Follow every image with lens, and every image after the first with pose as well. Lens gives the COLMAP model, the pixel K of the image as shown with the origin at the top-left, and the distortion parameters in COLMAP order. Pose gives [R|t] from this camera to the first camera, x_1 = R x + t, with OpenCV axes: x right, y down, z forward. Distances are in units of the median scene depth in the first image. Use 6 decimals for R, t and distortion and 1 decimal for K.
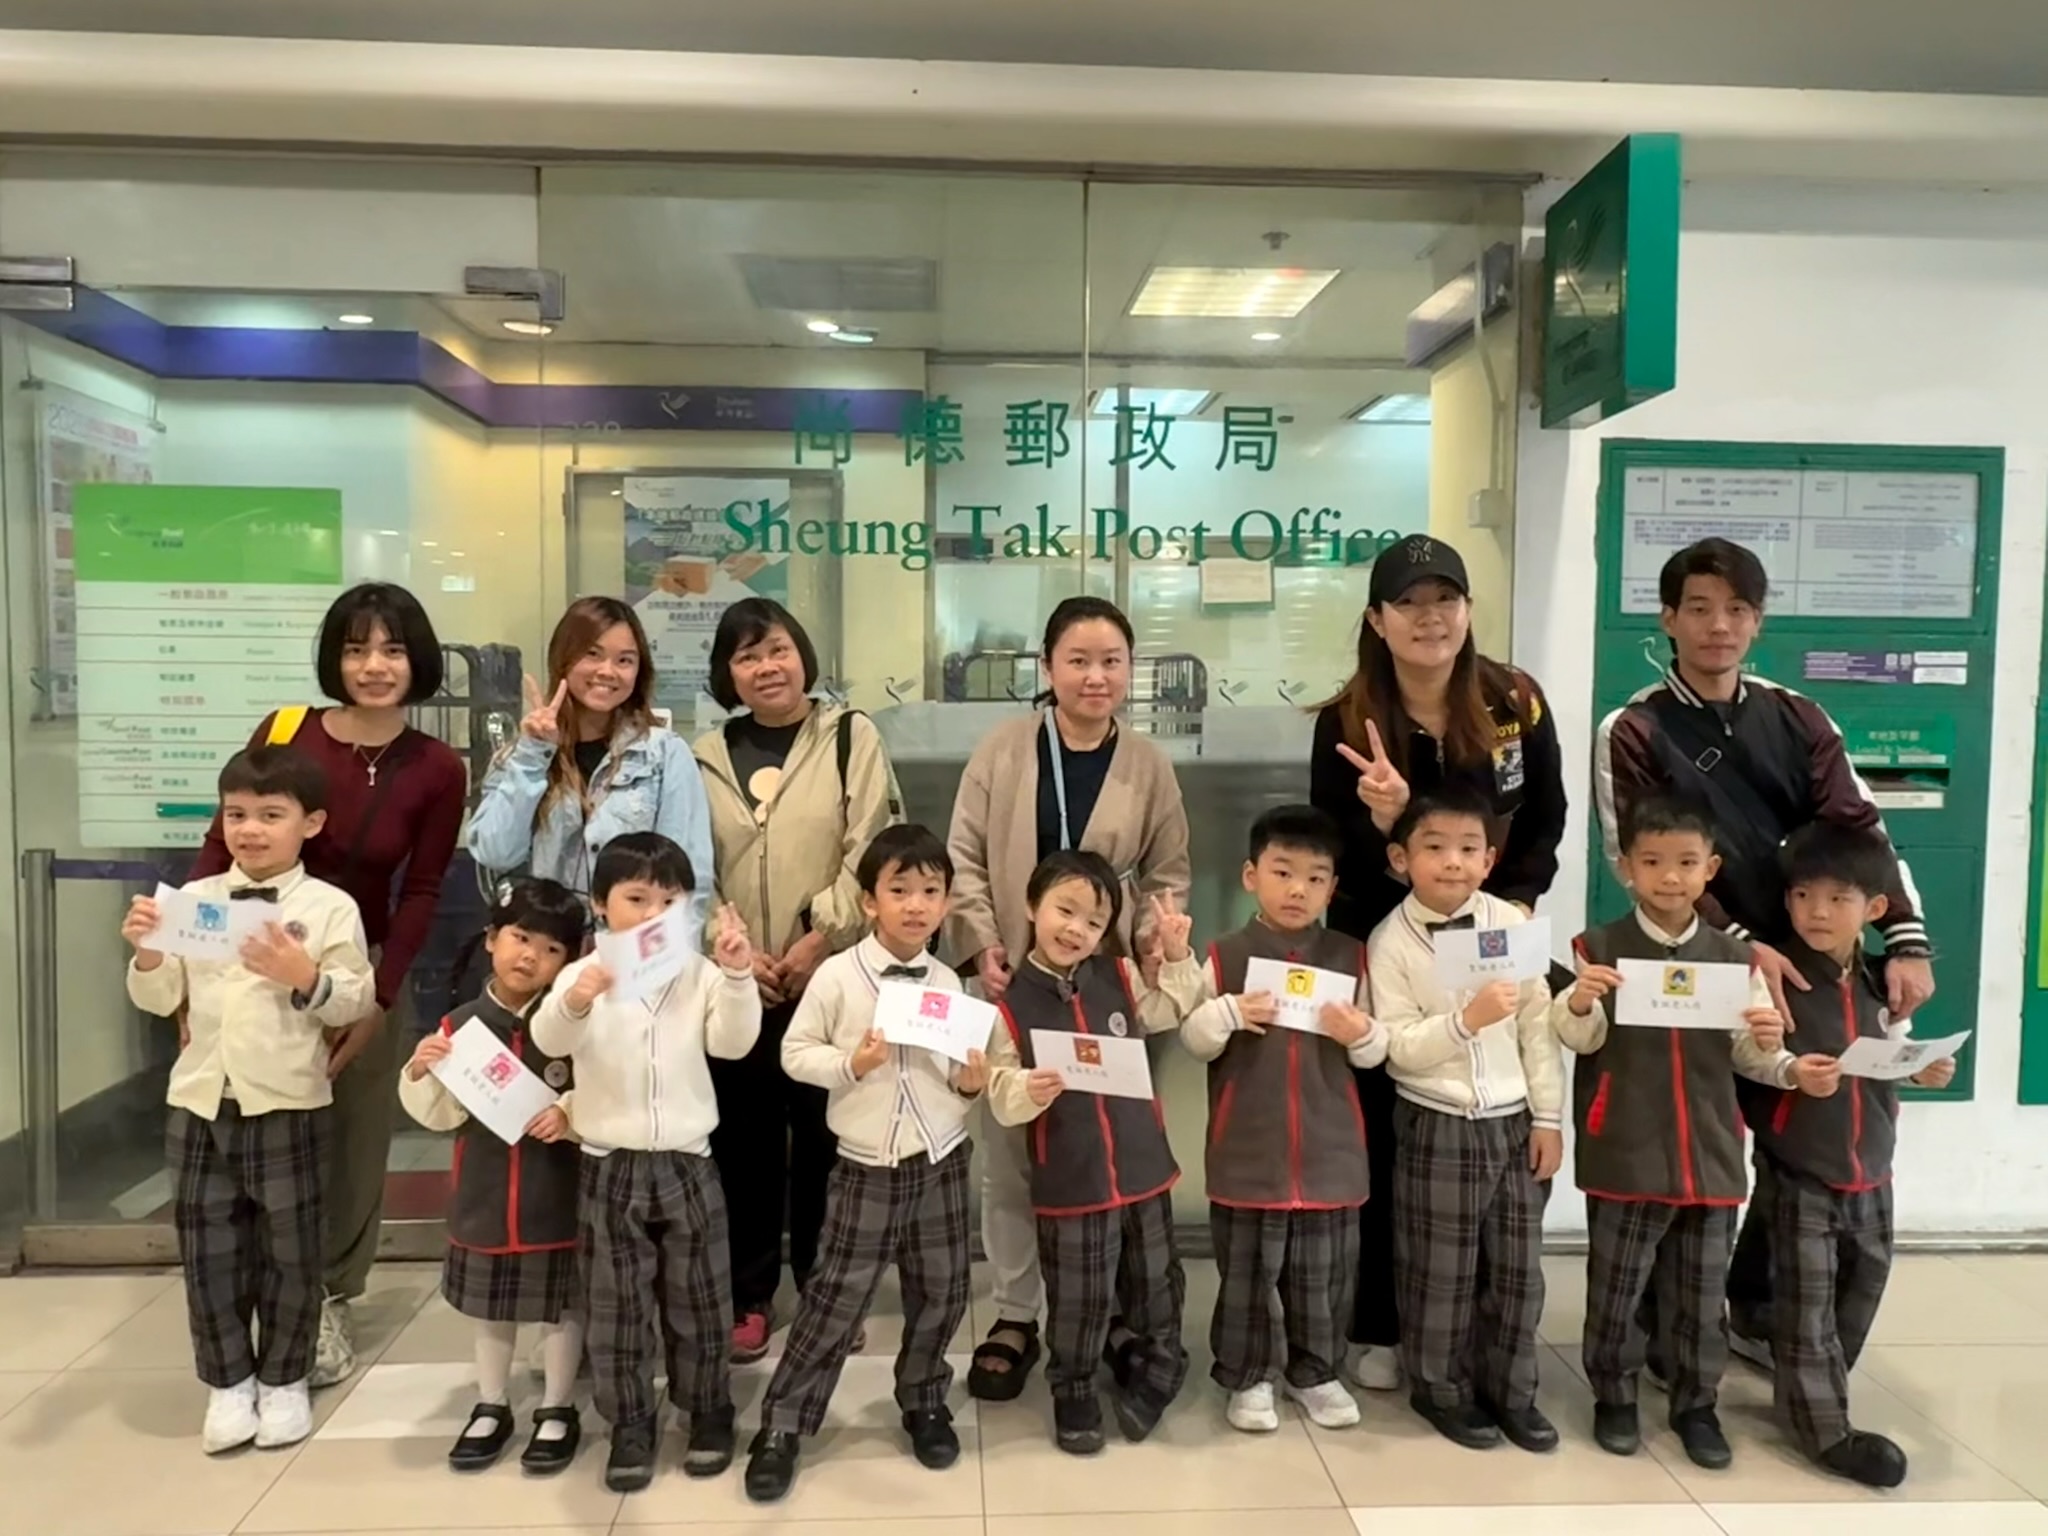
lens RADIAL K [[1545.6, 0, 1024.0], [0, 1545.6, 768.0], [0, 0, 1]] dist [0.000257, -0.001284]
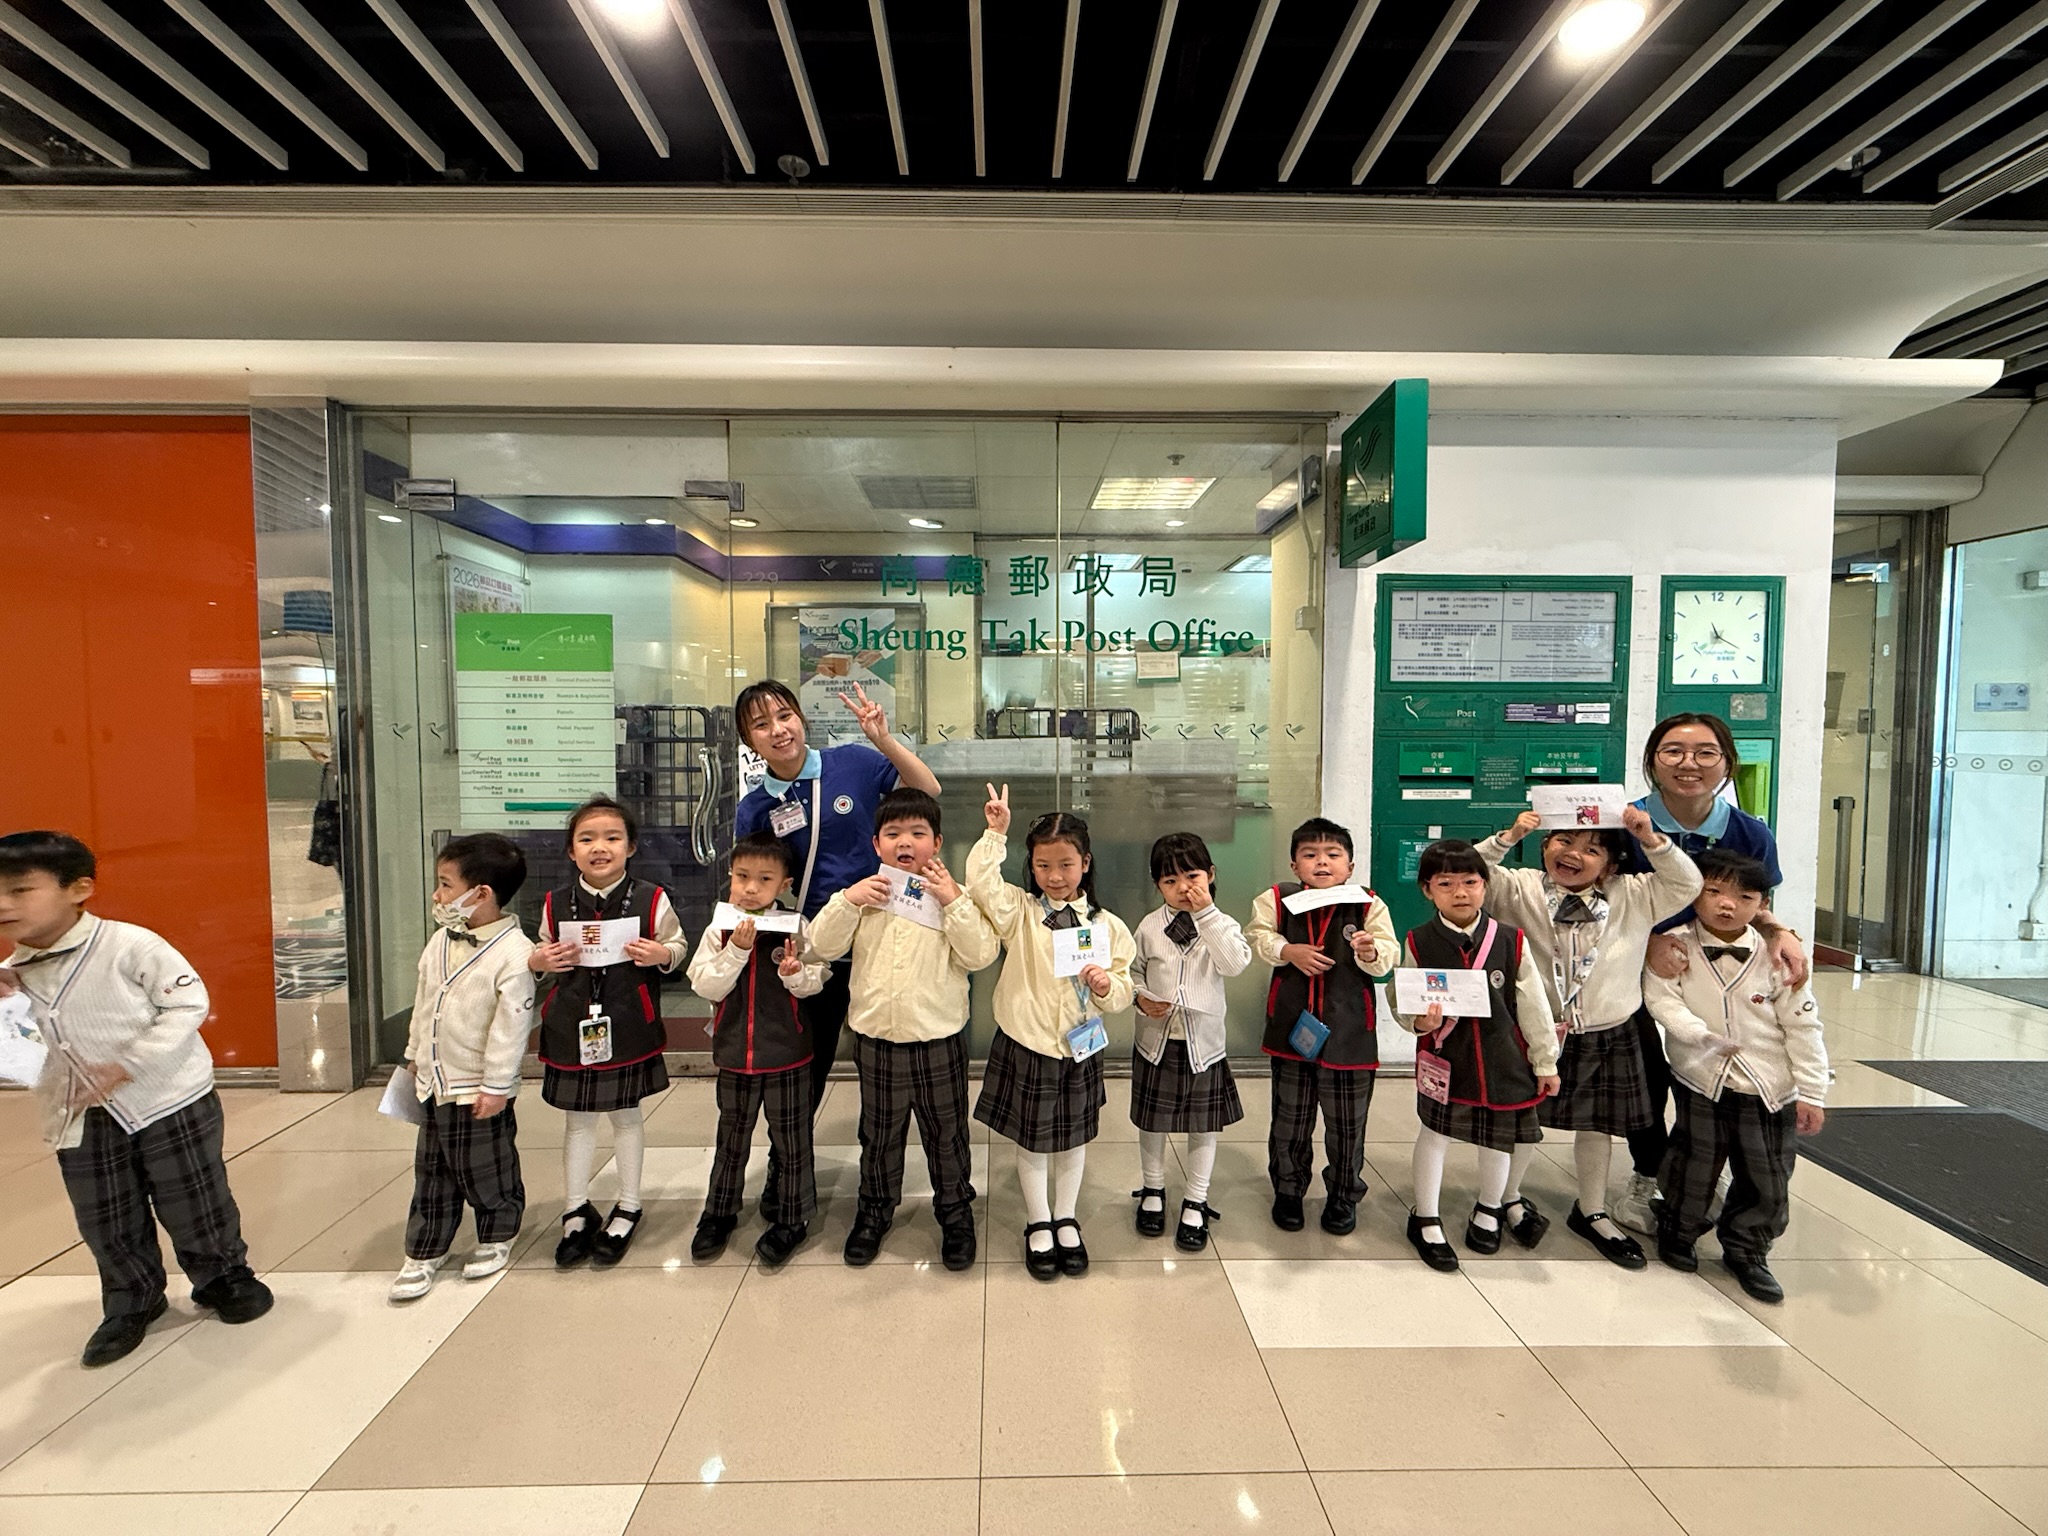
lens RADIAL K [[812.5, 0, 1024.0], [0, 812.5, 768.0], [0, 0, 1]] dist [0.000293, 0.000025]
pose [[0.999089, -0.005438, -0.042317, 0.036853], [0.005405, 0.999985, -0.000913, -0.010378], [0.042321, 0.000683, 0.999104, 0.128969]]
